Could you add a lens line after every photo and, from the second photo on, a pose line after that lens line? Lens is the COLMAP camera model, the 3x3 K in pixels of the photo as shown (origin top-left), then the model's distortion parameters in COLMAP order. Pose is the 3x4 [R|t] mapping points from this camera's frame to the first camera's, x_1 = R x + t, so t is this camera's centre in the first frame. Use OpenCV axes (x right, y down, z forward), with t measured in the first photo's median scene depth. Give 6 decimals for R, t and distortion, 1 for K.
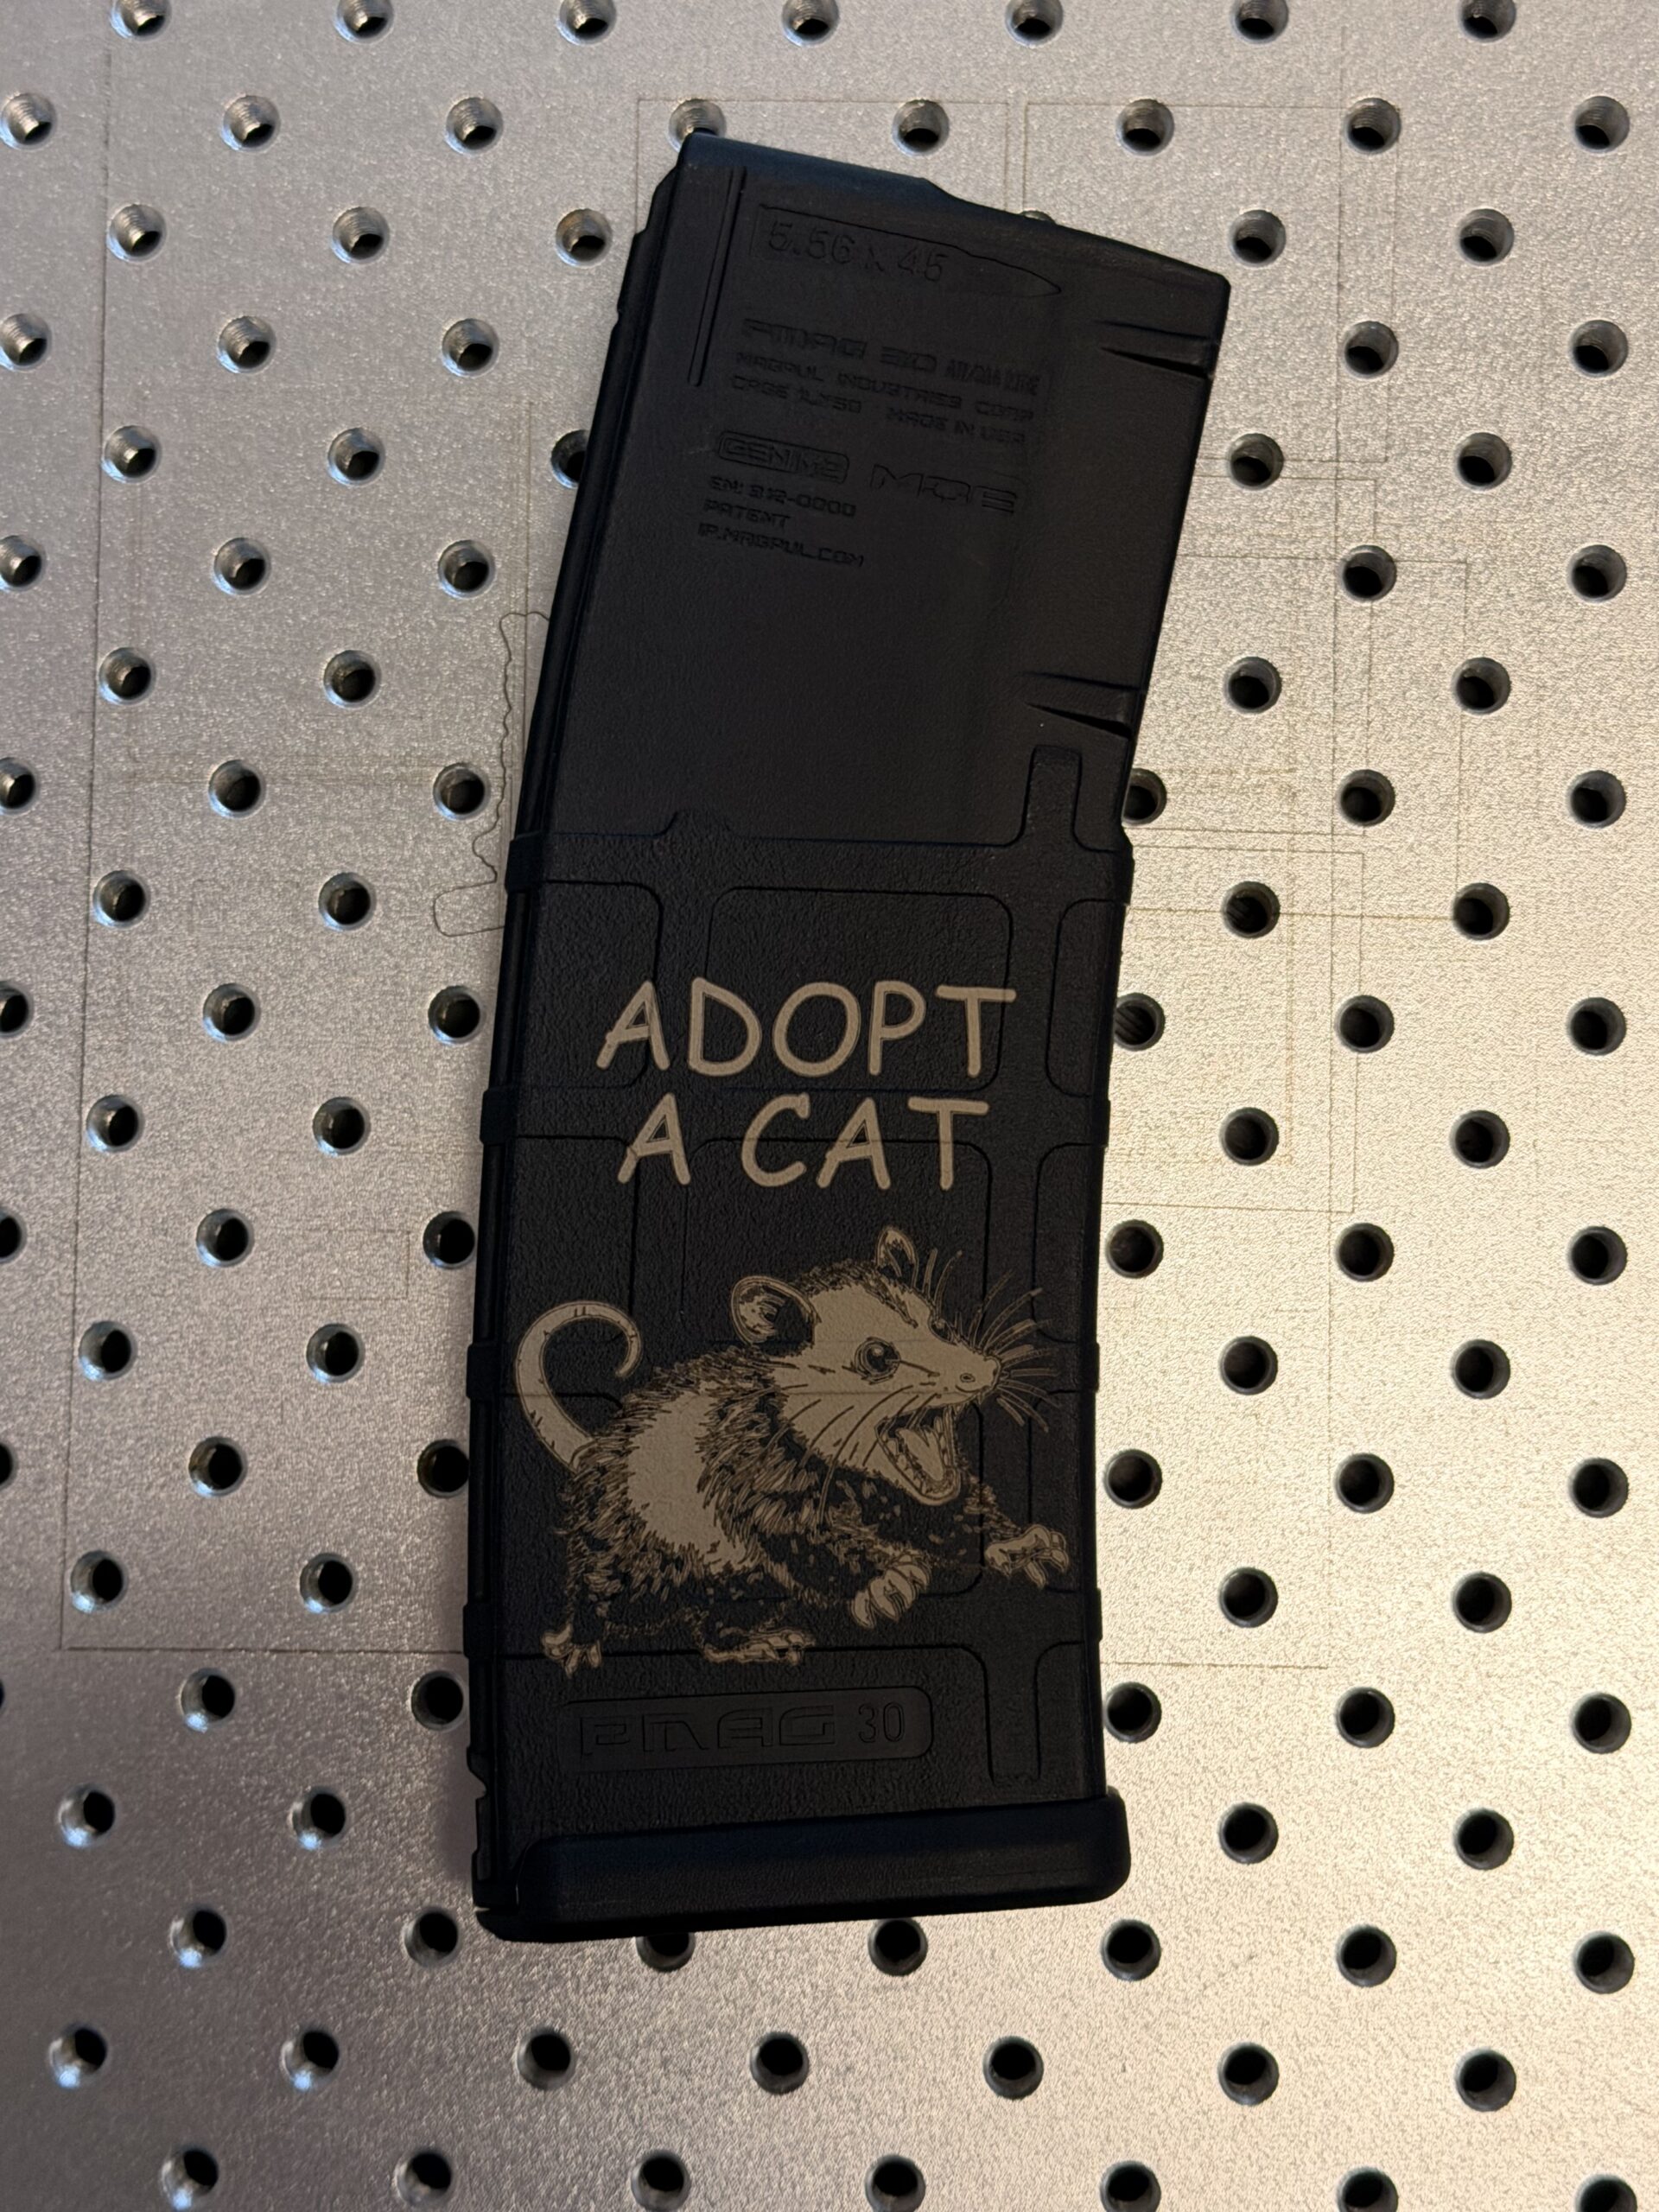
lens RADIAL K [[3699.6, 0, 825.0], [0, 3699.6, 1088.3], [0, 0, 1]] dist [0.105059, 0.000000]
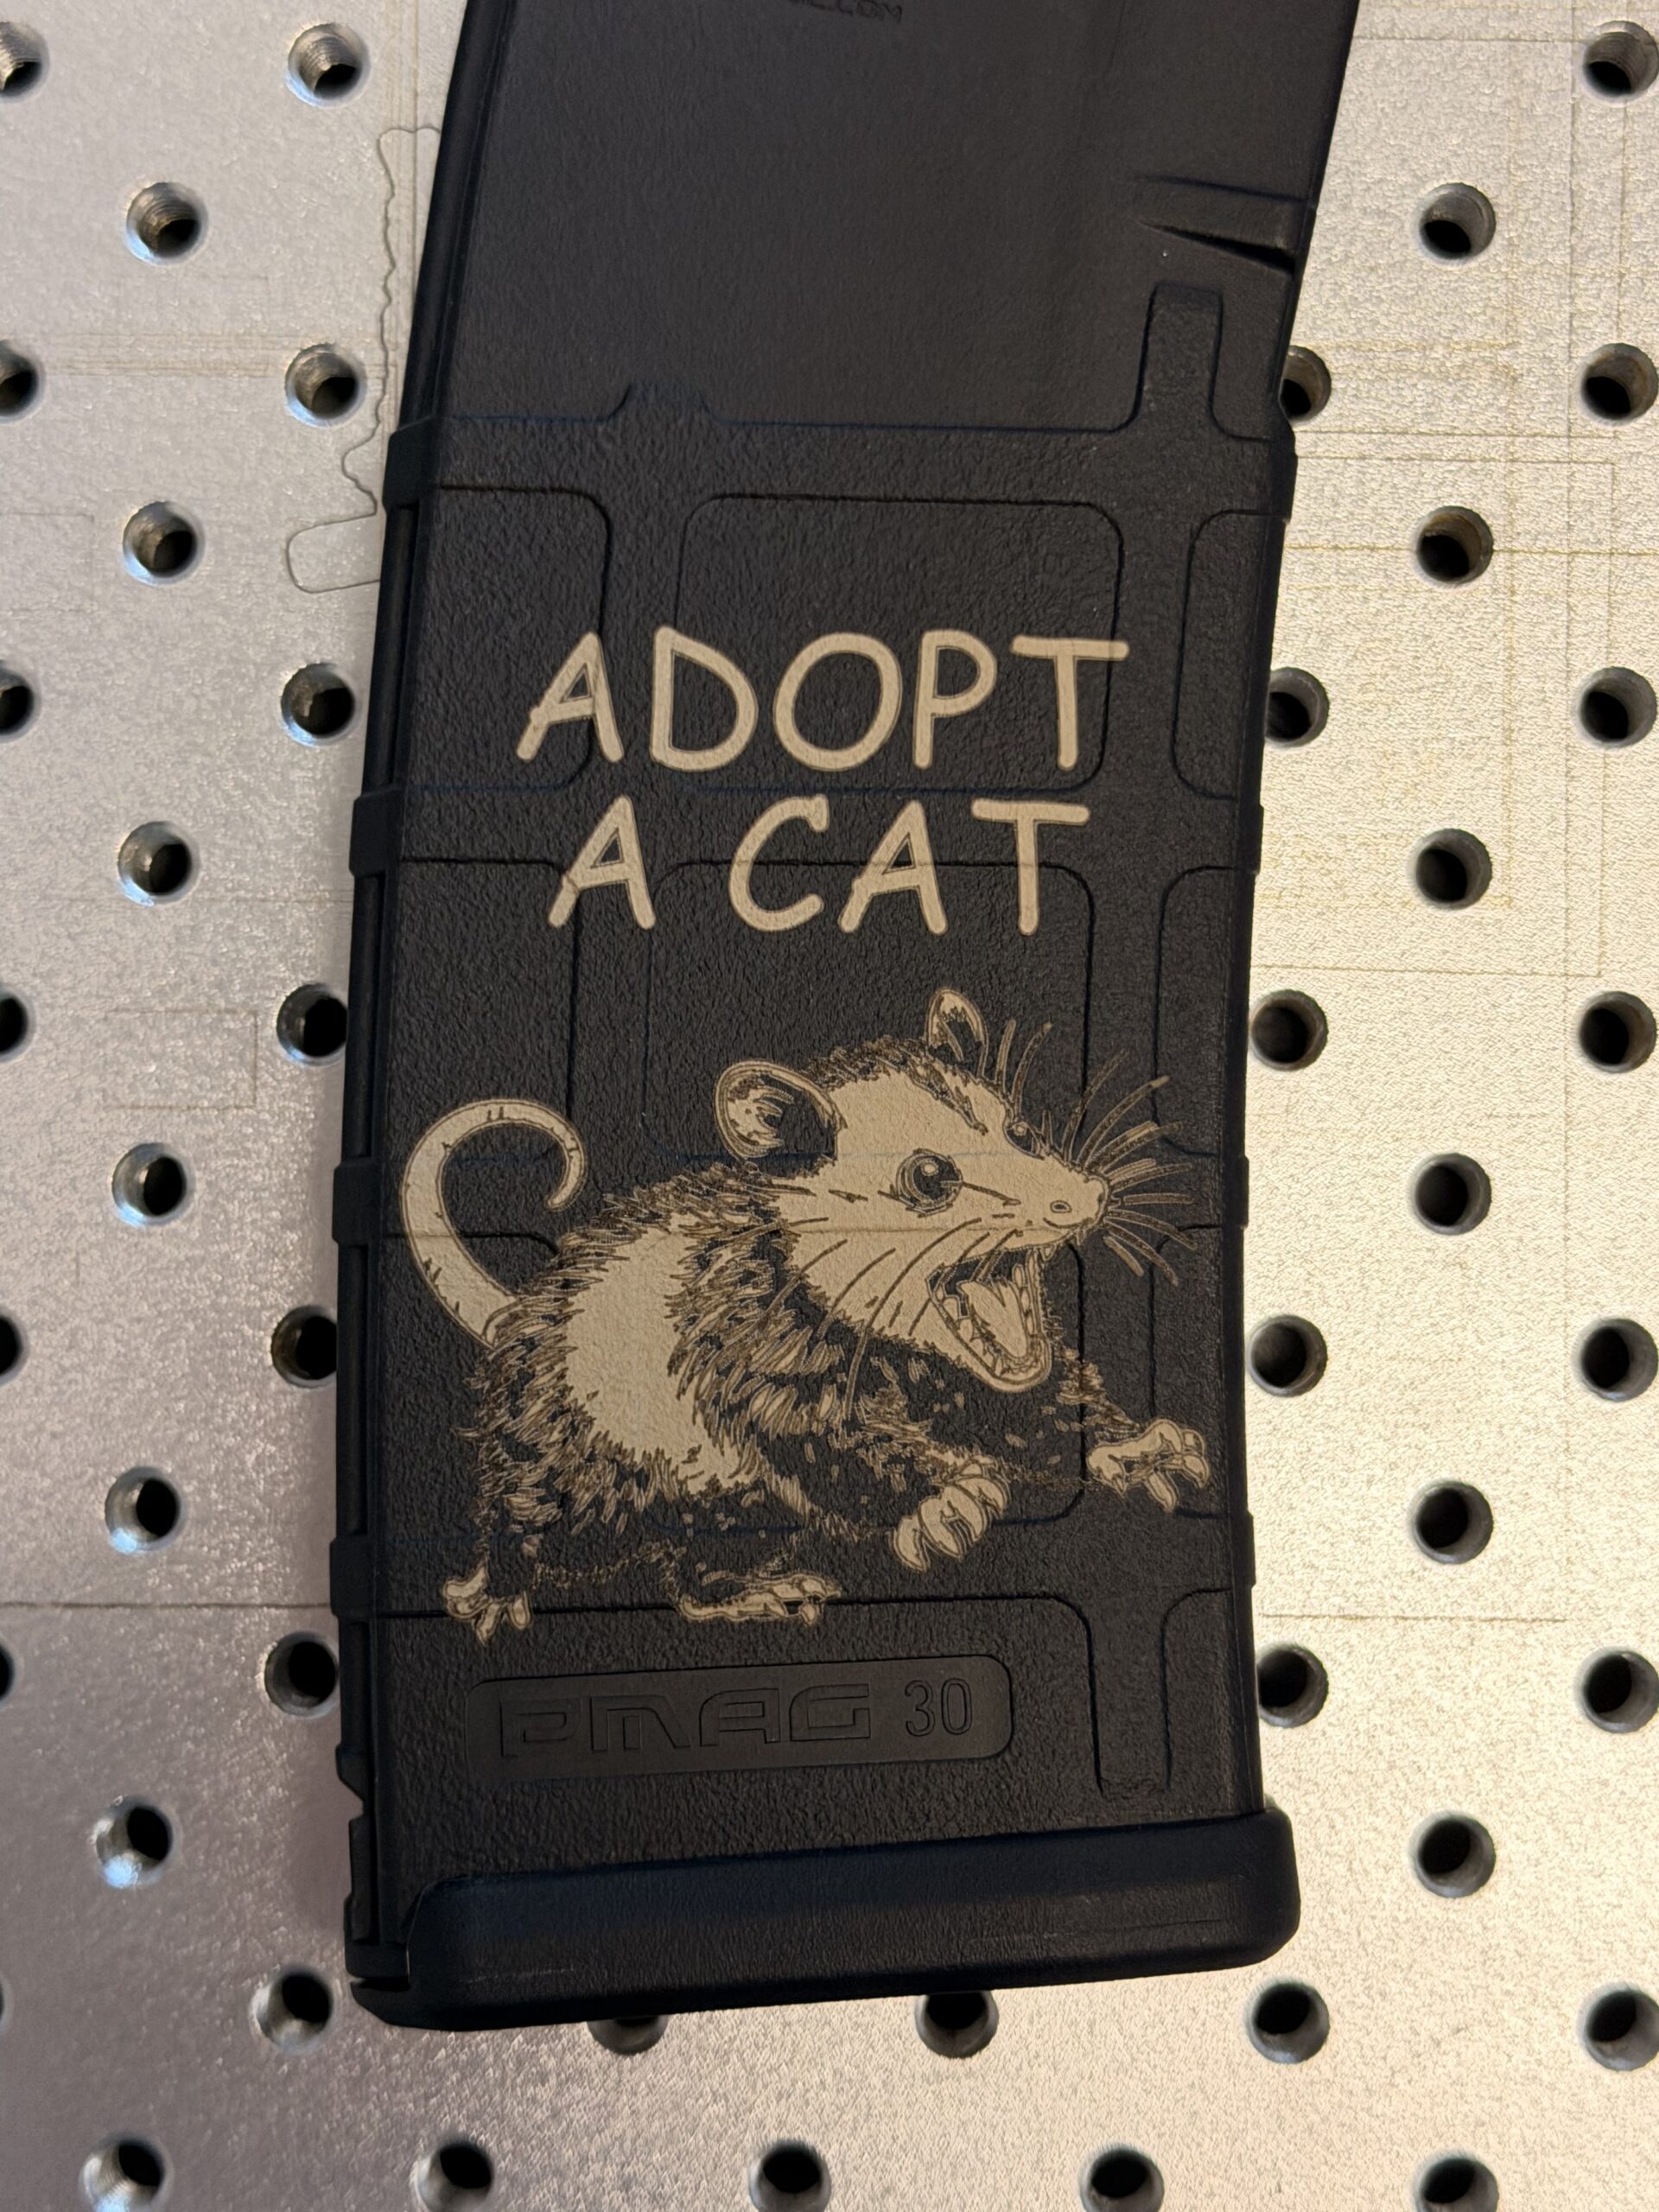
lens RADIAL K [[3699.6, 0, 833.6], [0, 3699.6, 1111.4], [0, 0, 1]] dist [0.105059, 0.000000]
pose [[0.999940, -0.005234, 0.009632, -0.009944], [0.004954, 0.999571, 0.028879, 0.039812], [-0.009779, -0.028829, 0.999537, 0.309882]]
